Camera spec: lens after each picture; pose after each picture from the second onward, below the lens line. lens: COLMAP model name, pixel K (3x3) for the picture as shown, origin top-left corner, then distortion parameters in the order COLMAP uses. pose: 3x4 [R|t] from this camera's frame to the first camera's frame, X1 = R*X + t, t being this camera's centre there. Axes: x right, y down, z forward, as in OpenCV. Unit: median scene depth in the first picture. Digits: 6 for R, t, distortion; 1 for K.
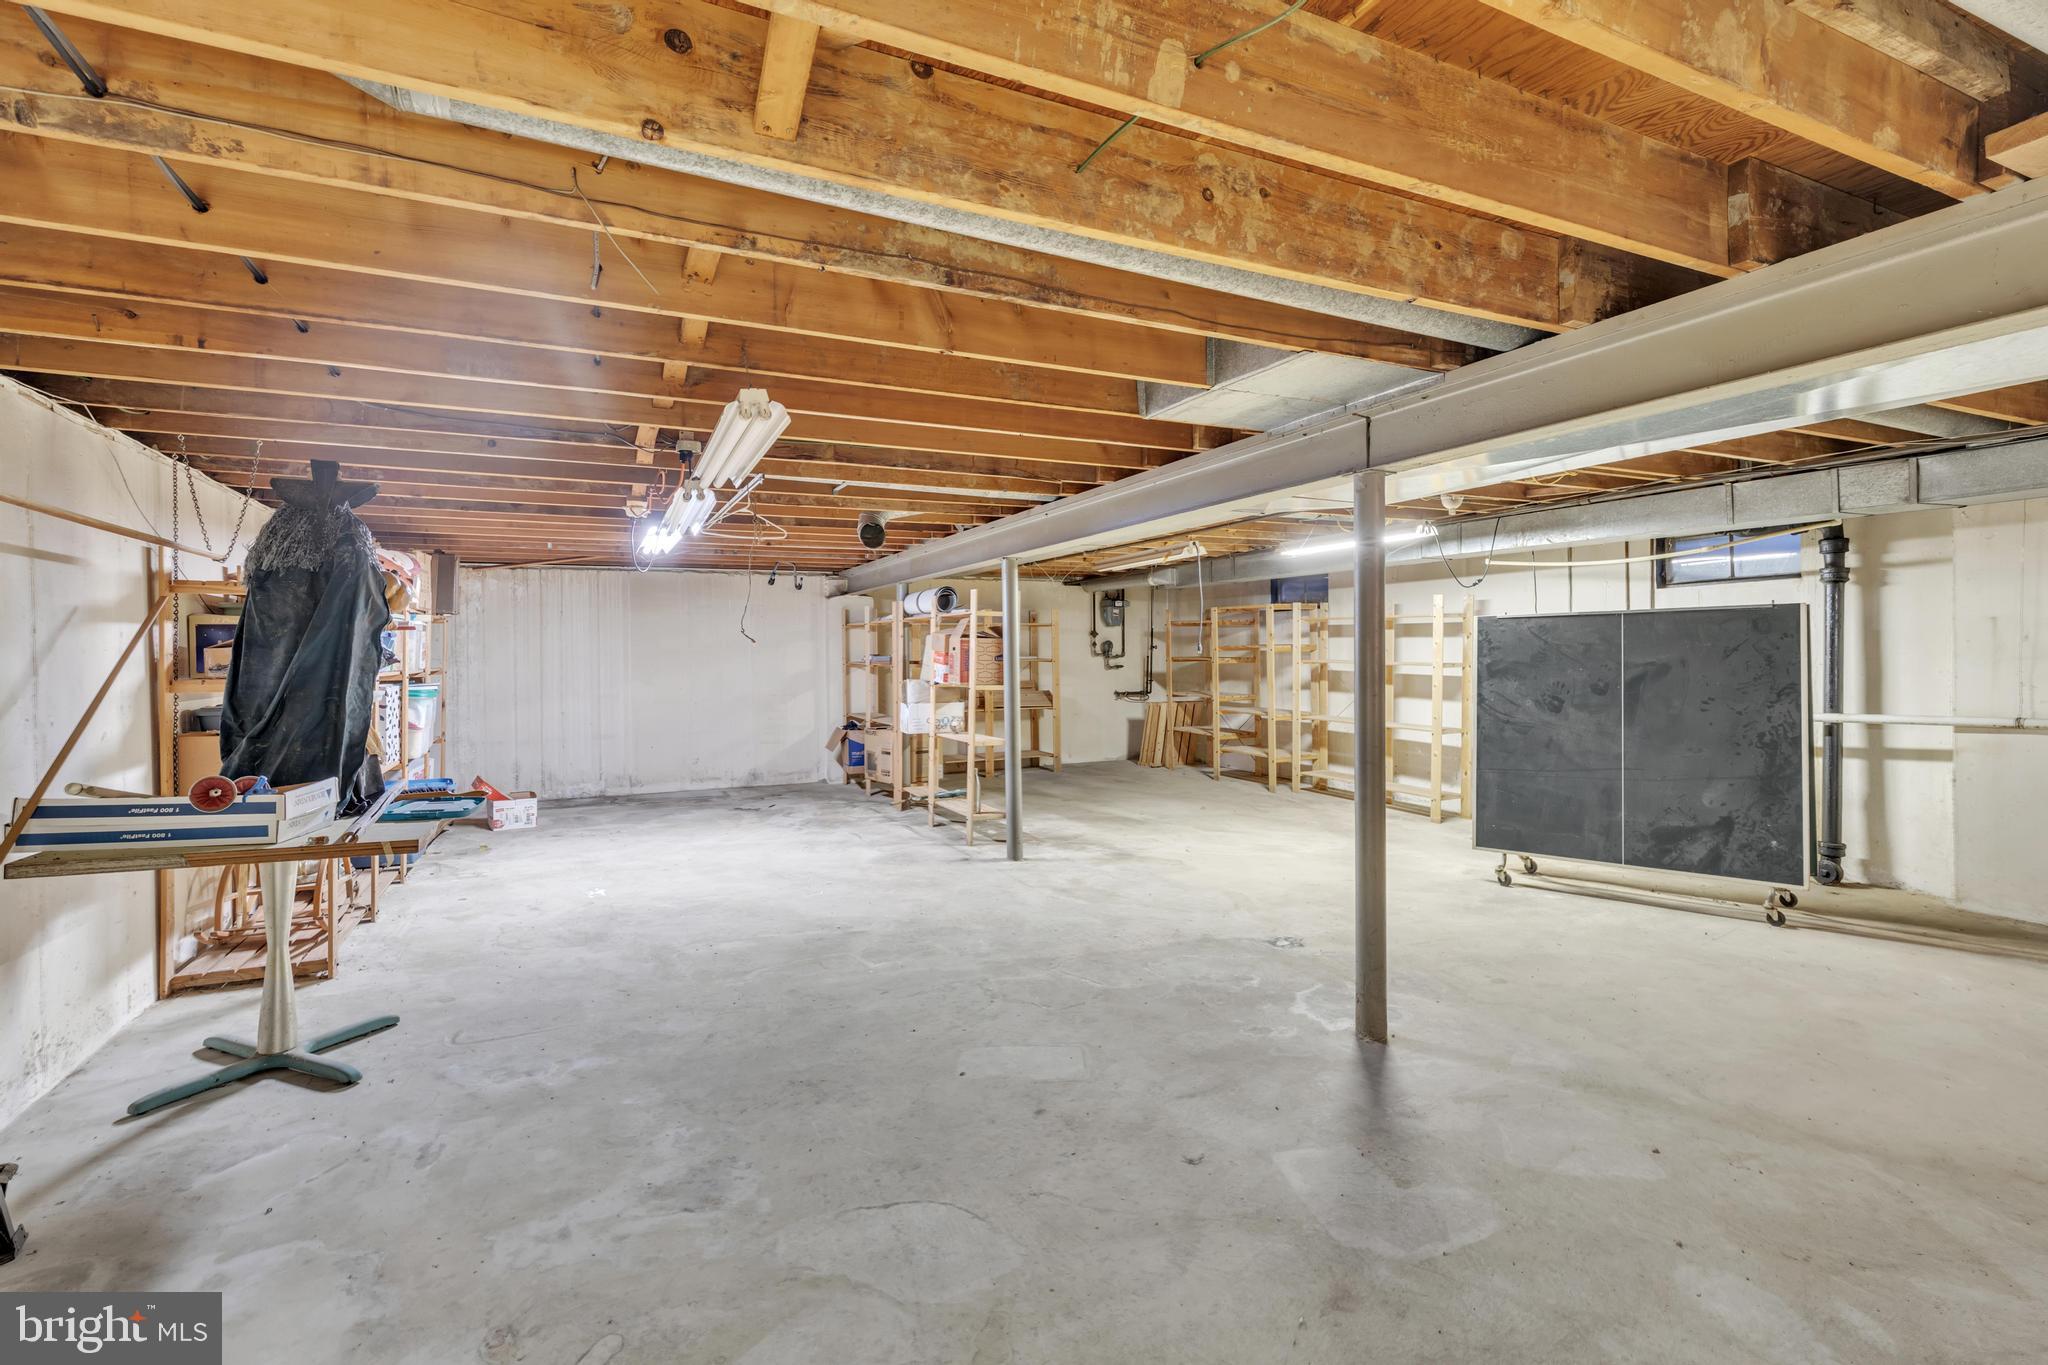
lens RADIAL K [[946.4, 0, 1018.6], [0, 946.4, 664.2], [0, 0, 1]] dist [0.001043, 0.000166]
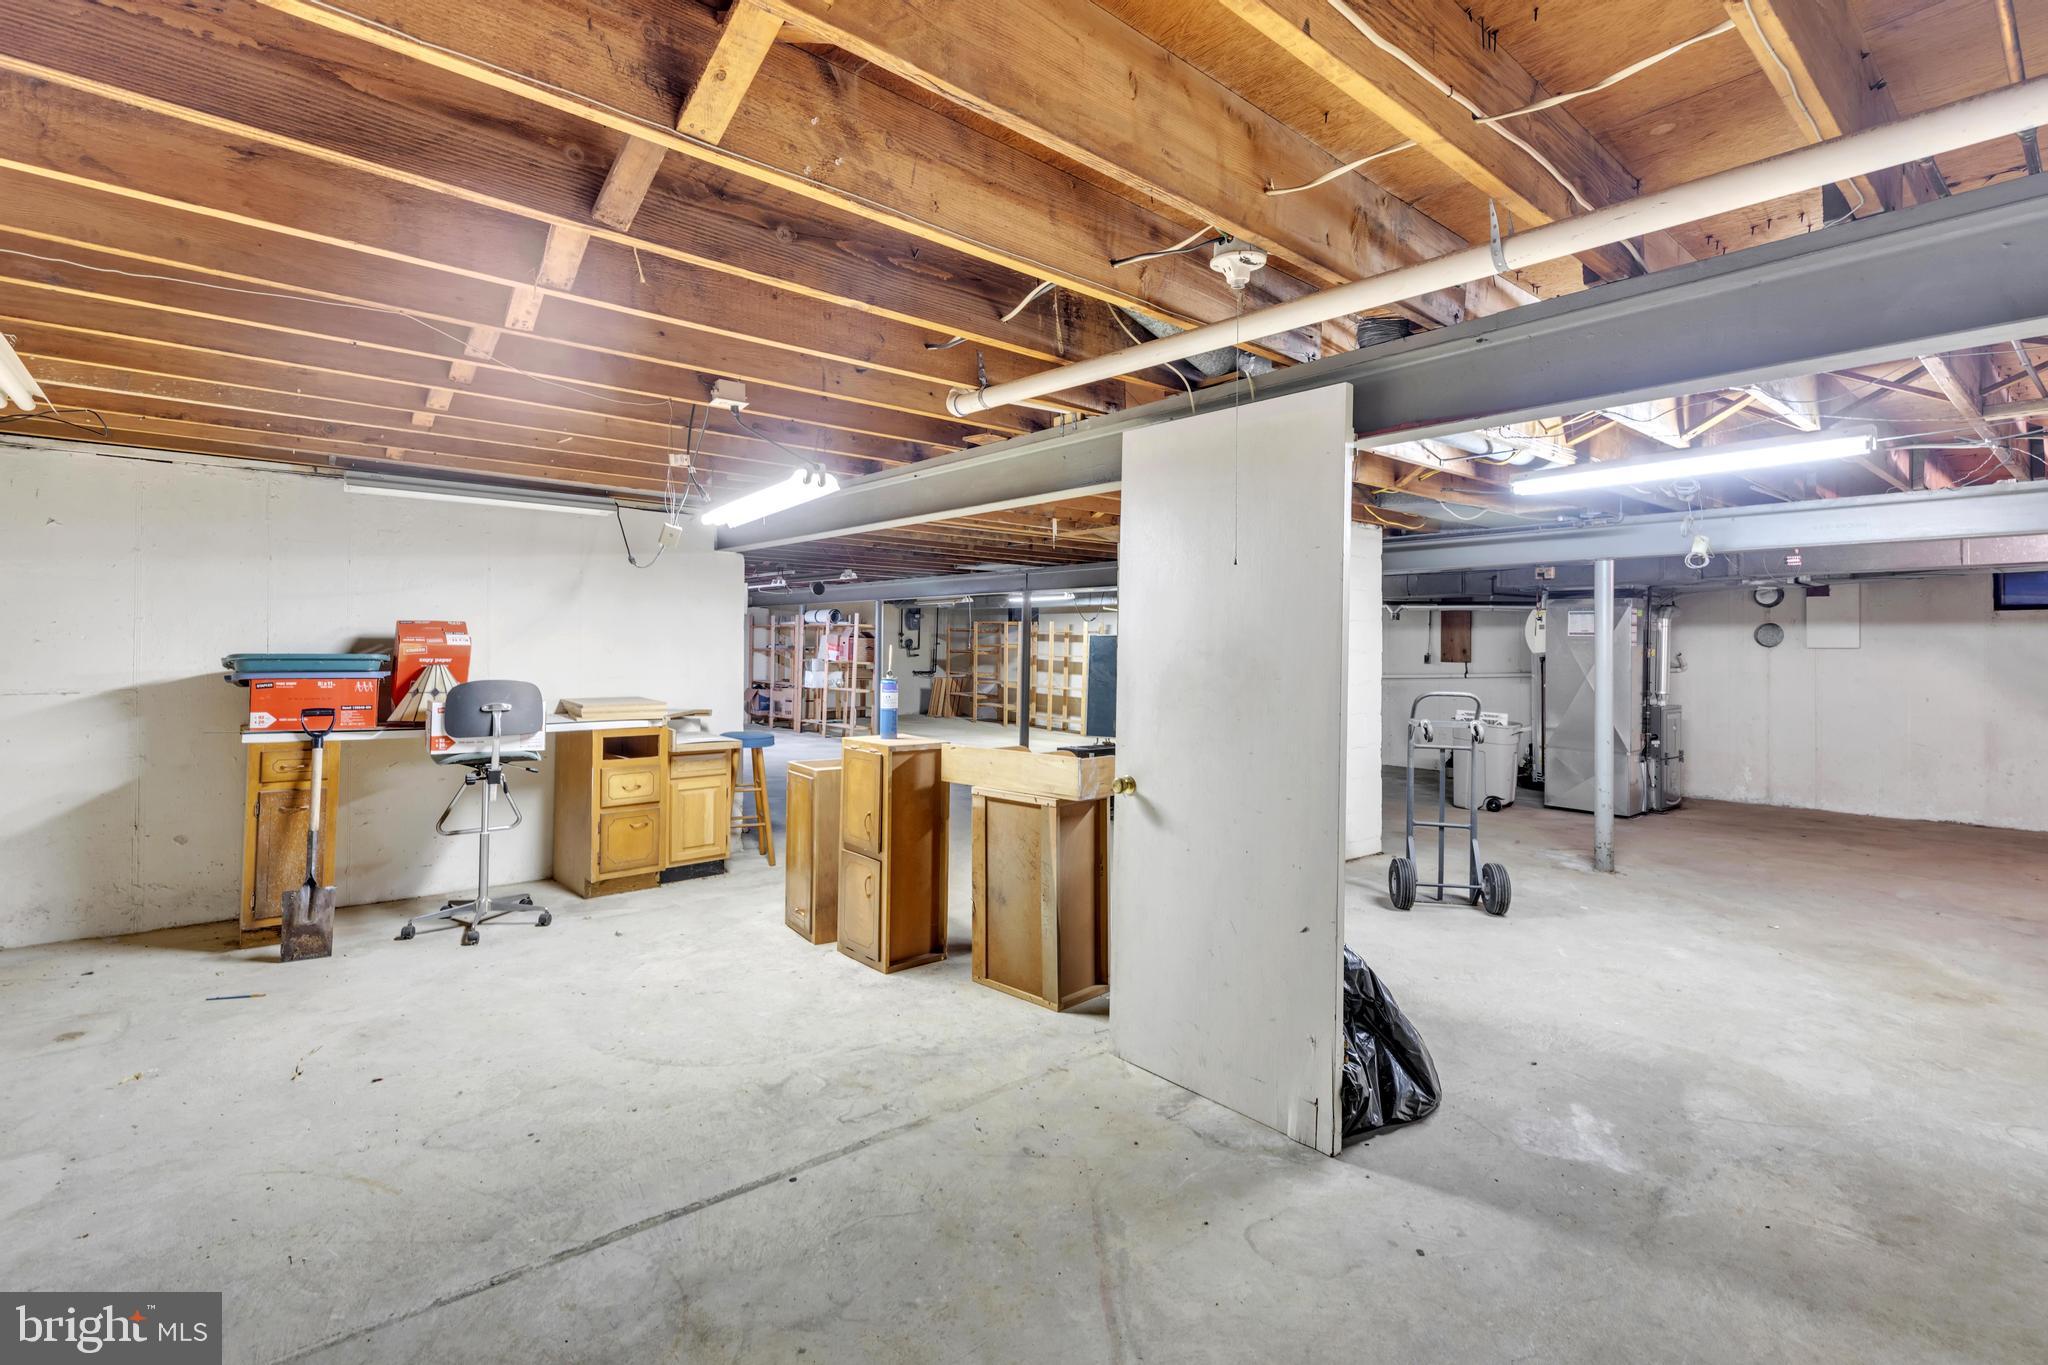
lens RADIAL K [[946.4, 0, 1018.6], [0, 946.4, 664.2], [0, 0, 1]] dist [0.001043, 0.000166]
pose [[0.968194, 0.021250, 0.249298, -0.140040], [-0.023091, 0.999723, 0.004463, 0.007084], [-0.249135, -0.010077, 0.968416, -0.664062]]
